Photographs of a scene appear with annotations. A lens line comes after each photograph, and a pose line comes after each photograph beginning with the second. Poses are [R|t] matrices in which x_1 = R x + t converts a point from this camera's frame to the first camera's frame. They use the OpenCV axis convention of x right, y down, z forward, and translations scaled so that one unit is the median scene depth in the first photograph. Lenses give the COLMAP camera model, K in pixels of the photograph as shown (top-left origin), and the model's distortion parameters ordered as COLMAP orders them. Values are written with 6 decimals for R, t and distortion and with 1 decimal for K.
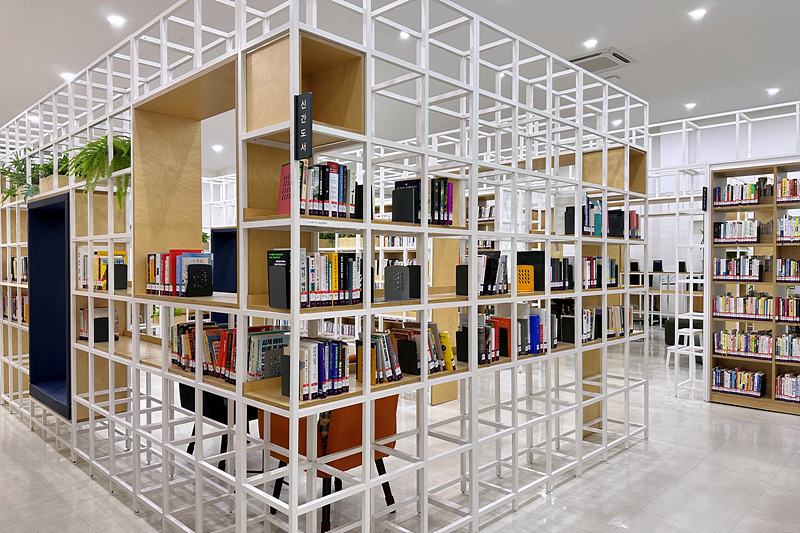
lens RADIAL K [[569.1, 0, 400.0], [0, 569.1, 266.3], [0, 0, 1]] dist [0.008924, -0.008502]
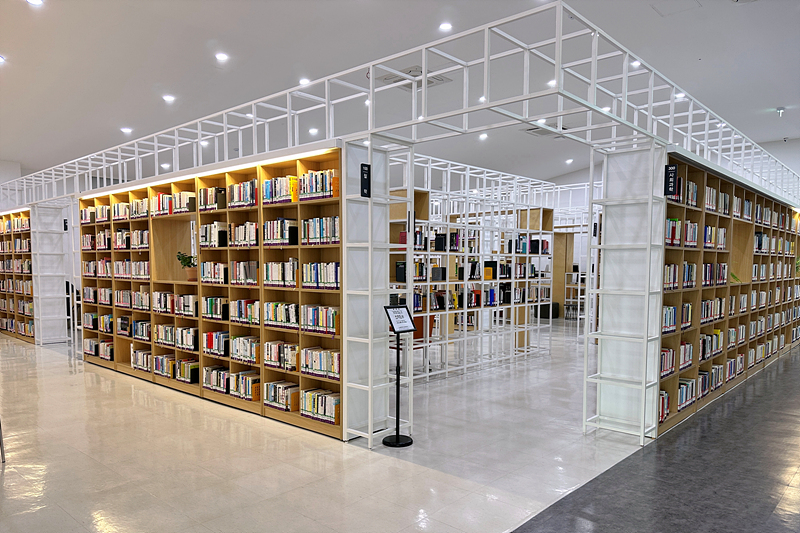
lens RADIAL K [[569.1, 0, 402.9], [0, 569.1, 267.8], [0, 0, 1]] dist [0.008924, -0.008502]
pose [[0.999137, 0.012330, 0.039659, -0.230369], [-0.012694, 0.999880, 0.008932, -0.017196], [-0.039544, -0.009427, 0.999173, -1.382188]]
